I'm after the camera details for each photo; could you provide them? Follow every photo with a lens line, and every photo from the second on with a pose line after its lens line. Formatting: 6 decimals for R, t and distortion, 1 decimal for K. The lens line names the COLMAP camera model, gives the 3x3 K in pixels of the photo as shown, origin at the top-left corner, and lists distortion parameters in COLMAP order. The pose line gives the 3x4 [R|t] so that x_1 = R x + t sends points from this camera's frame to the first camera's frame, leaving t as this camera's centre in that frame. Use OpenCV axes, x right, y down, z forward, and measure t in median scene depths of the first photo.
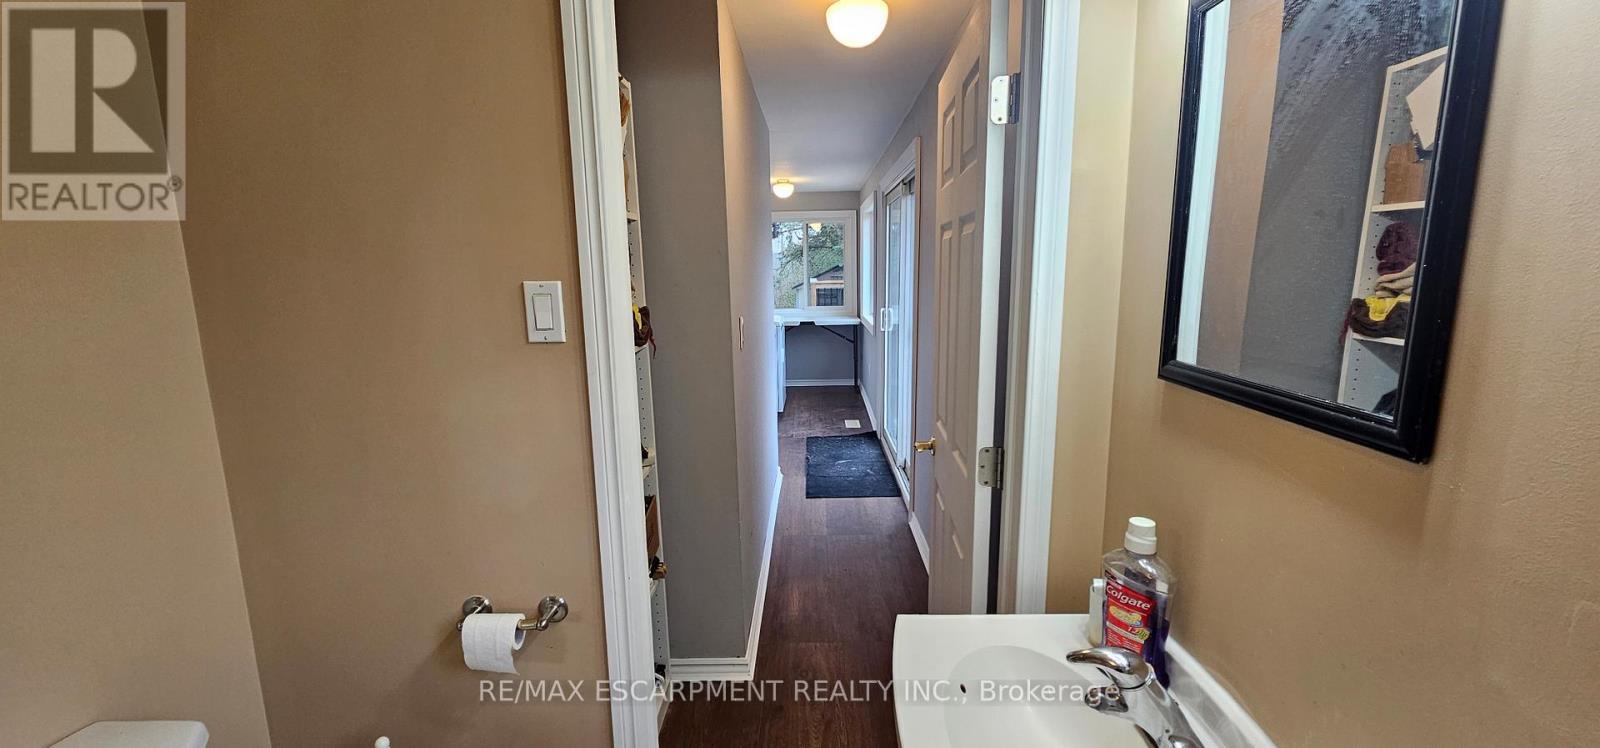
lens RADIAL K [[652.1, 0, 797.1], [0, 652.1, 383.3], [0, 0, 1]] dist [0.002164, 0.000065]
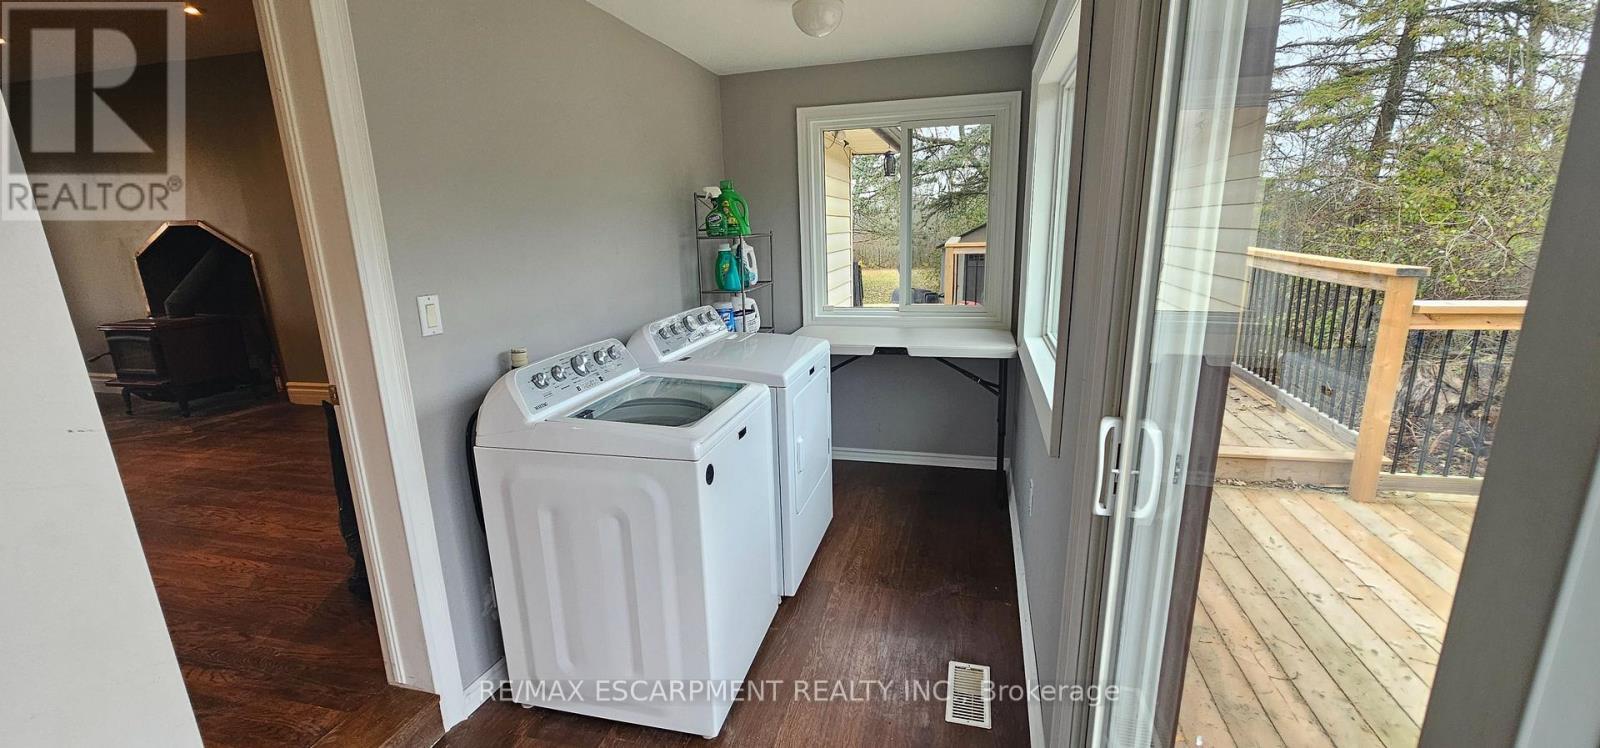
lens RADIAL K [[652.1, 0, 797.1], [0, 652.1, 383.3], [0, 0, 1]] dist [0.002164, 0.000065]
pose [[0.971603, 0.055526, -0.230008, 0.057362], [-0.039802, 0.996577, 0.072452, -0.099451], [0.233244, -0.061240, 0.970488, 0.553159]]
